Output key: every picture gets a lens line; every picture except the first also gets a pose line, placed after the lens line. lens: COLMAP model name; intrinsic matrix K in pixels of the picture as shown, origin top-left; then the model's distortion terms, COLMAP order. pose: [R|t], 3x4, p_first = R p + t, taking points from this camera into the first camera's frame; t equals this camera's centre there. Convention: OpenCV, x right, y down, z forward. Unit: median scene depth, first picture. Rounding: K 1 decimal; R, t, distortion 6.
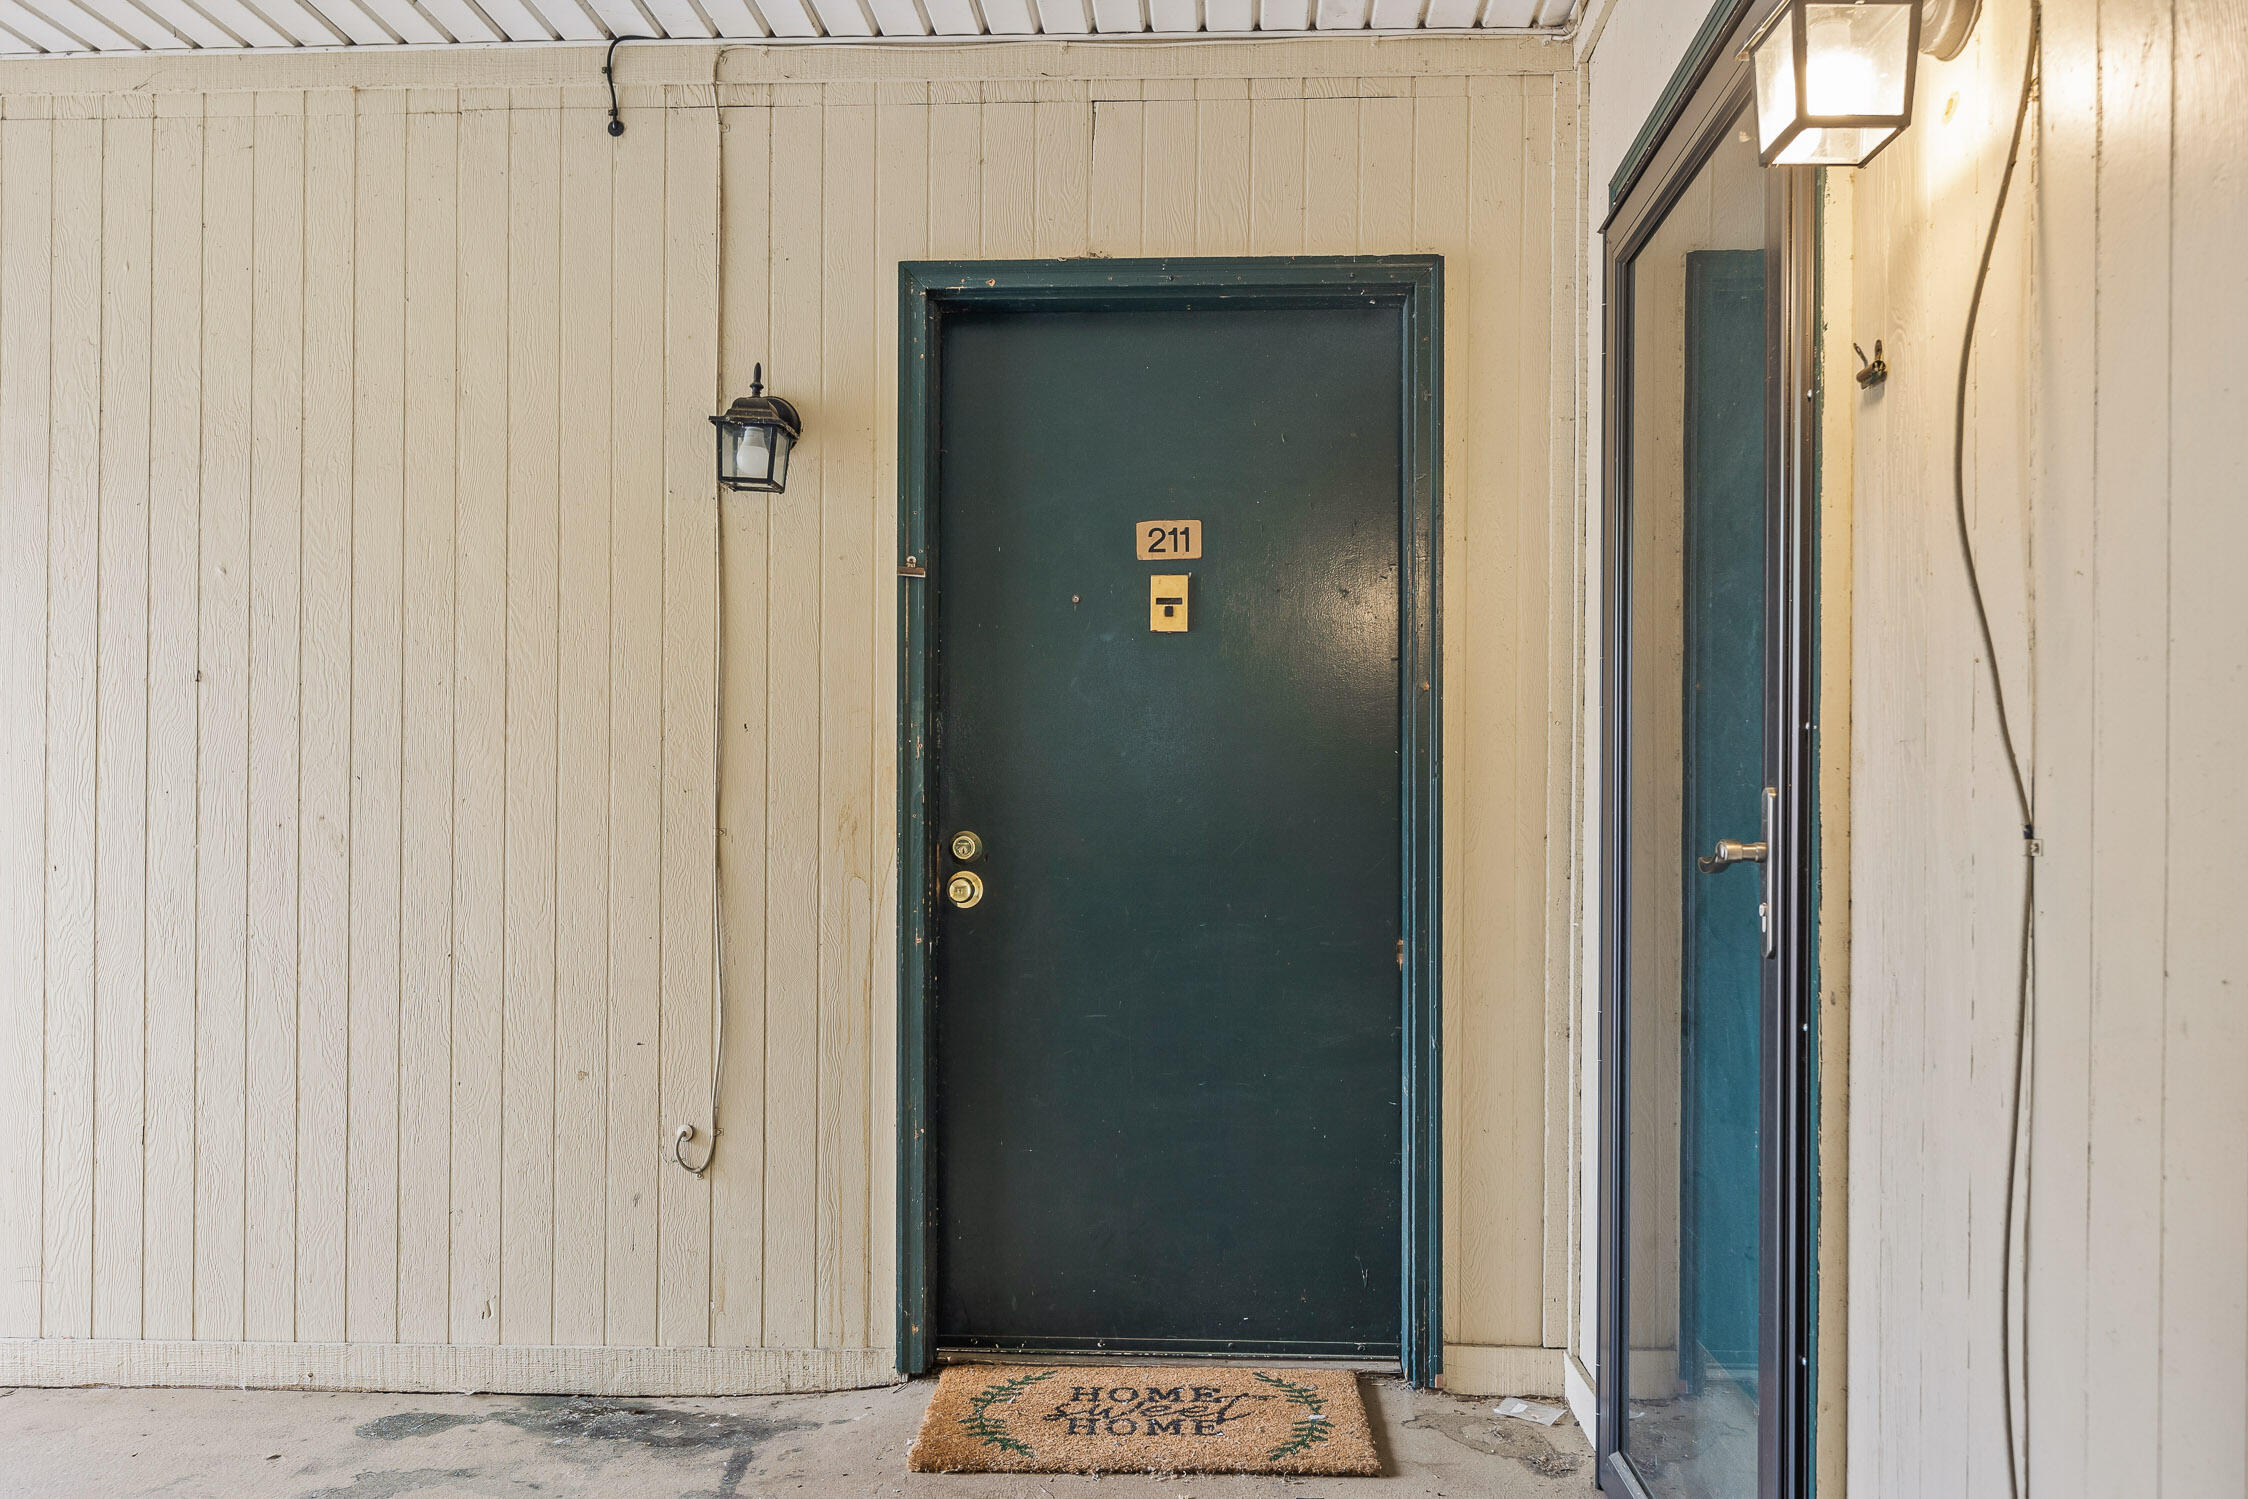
lens RADIAL K [[1754.4, 0, 1128.4], [0, 1754.4, 831.4], [0, 0, 1]] dist [-0.004422, 0.001980]
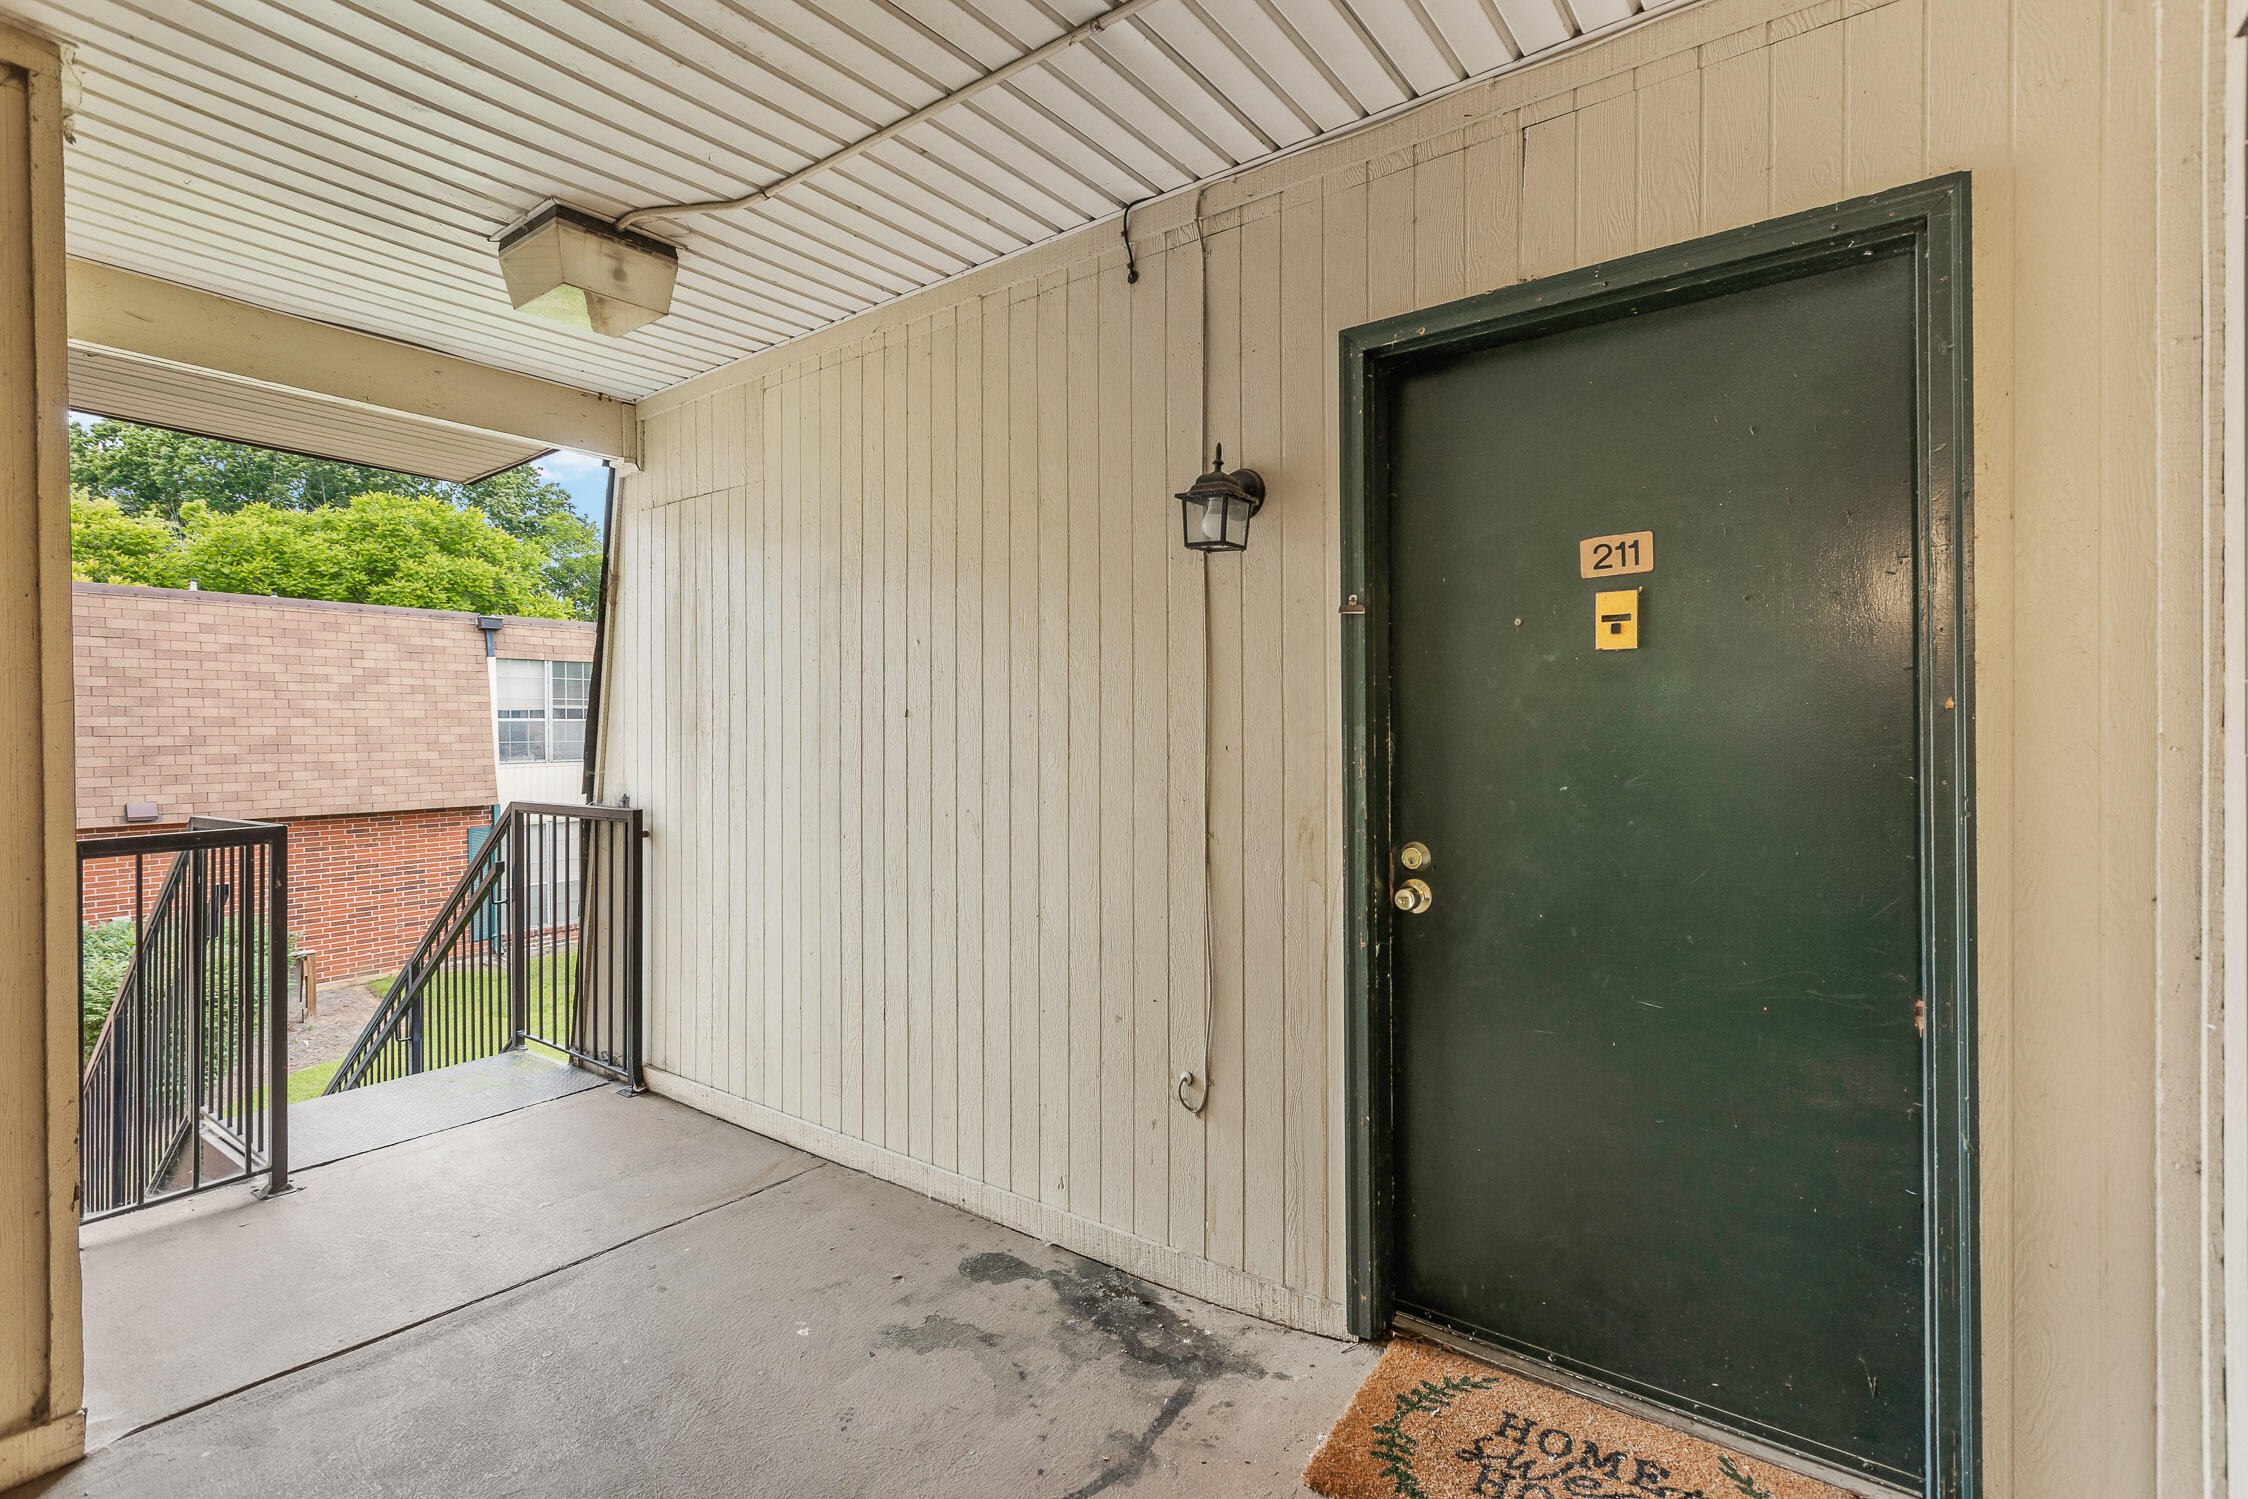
lens RADIAL K [[1025.6, 0, 1119.5], [0, 1025.6, 732.5], [0, 0, 1]] dist [0.002658, -0.002612]
pose [[0.831693, -0.009304, -0.555158, 0.110702], [0.008880, 0.999955, -0.003455, -0.069027], [0.555165, -0.002057, 0.831738, 0.378197]]
